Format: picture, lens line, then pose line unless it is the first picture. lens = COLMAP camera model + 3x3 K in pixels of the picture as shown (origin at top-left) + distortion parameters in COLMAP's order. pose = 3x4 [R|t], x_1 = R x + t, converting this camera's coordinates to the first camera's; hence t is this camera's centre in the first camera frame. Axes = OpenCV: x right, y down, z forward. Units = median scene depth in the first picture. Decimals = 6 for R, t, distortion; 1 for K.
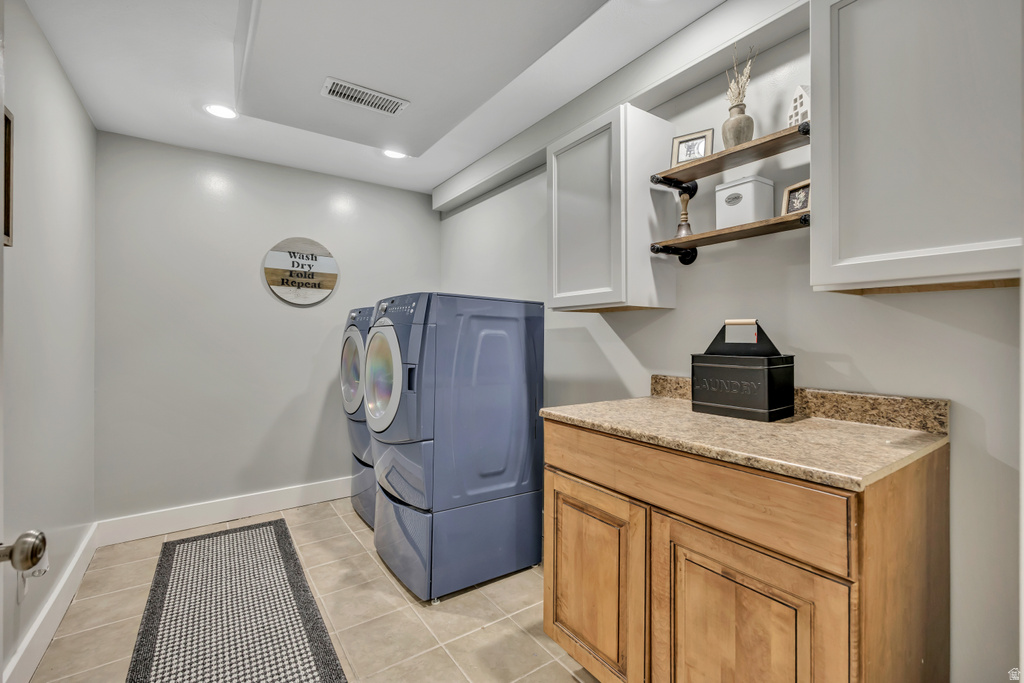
lens RADIAL K [[443.7, 0, 511.4], [0, 443.7, 338.9], [0, 0, 1]] dist [0.000019, 0.000241]
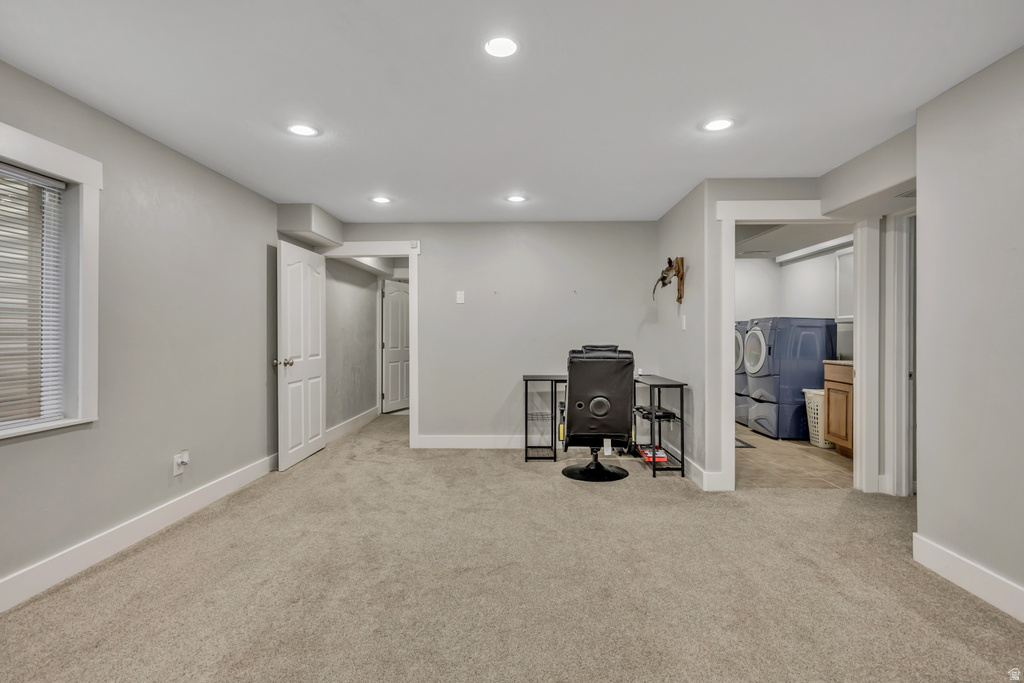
lens RADIAL K [[514.4, 0, 508.3], [0, 514.4, 341.1], [0, 0, 1]] dist [0.001664, 0.000043]
pose [[0.806121, 0.004384, -0.591735, 0.279554], [-0.001877, 0.999986, 0.004853, 0.018491], [0.591748, -0.002801, 0.806118, -2.028482]]
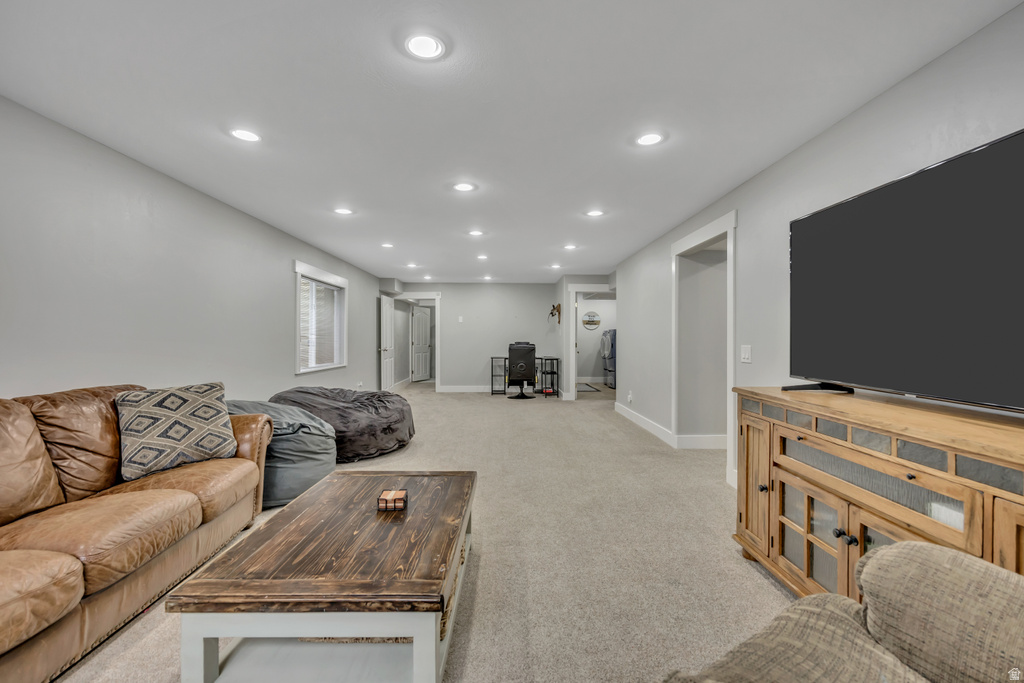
lens RADIAL K [[443.7, 0, 509.3], [0, 443.7, 342.5], [0, 0, 1]] dist [0.000019, 0.000241]
pose [[0.839605, 0.004883, -0.543175, 1.374043], [-0.003729, 0.999988, 0.003226, 0.032866], [0.543184, -0.000683, 0.839613, -3.530775]]
